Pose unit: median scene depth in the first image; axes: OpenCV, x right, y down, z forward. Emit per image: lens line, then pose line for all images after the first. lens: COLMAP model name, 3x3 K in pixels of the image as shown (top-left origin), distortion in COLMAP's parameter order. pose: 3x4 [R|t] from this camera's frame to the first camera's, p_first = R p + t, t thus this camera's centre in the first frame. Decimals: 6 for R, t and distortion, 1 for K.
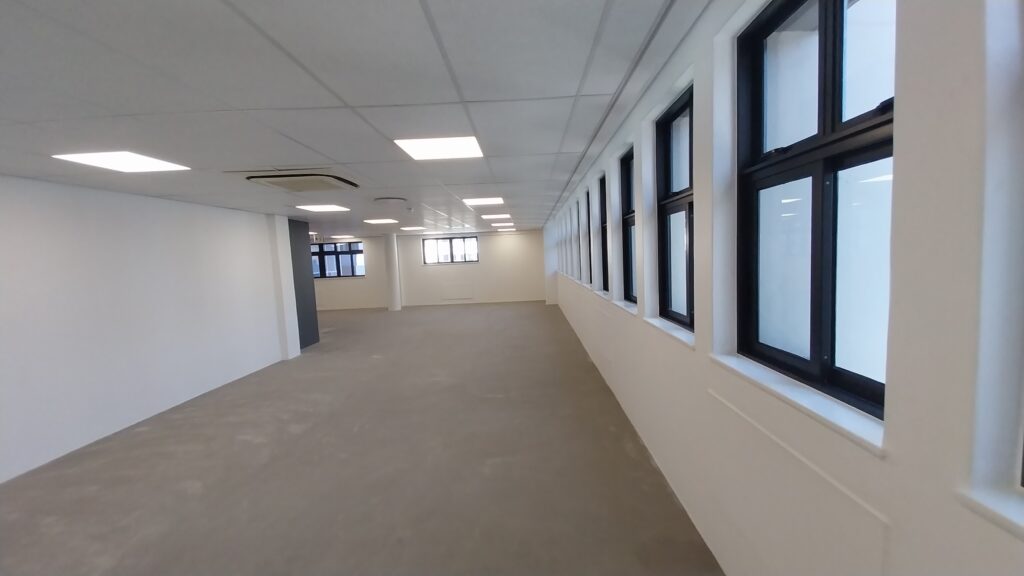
lens RADIAL K [[412.7, 0, 517.7], [0, 412.7, 286.3], [0, 0, 1]] dist [-0.000177, -0.009254]
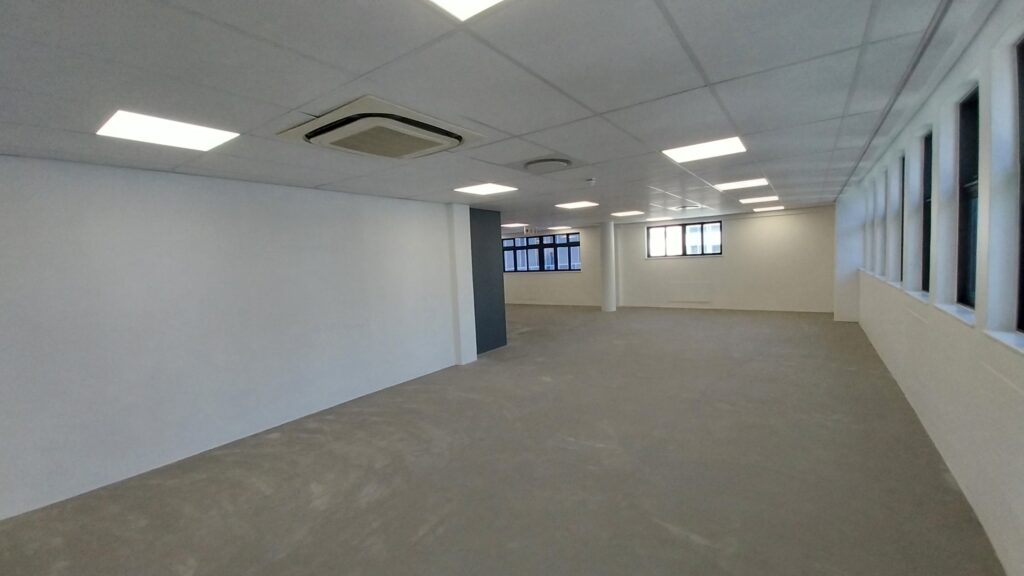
lens RADIAL K [[398.6, 0, 512.0], [0, 398.6, 288.0], [0, 0, 1]] dist [0.020001, -0.011702]
pose [[0.818522, 0.047503, -0.572508, 0.013691], [-0.032128, 0.998801, 0.036941, -0.014167], [0.573576, -0.011843, 0.819067, 0.197860]]
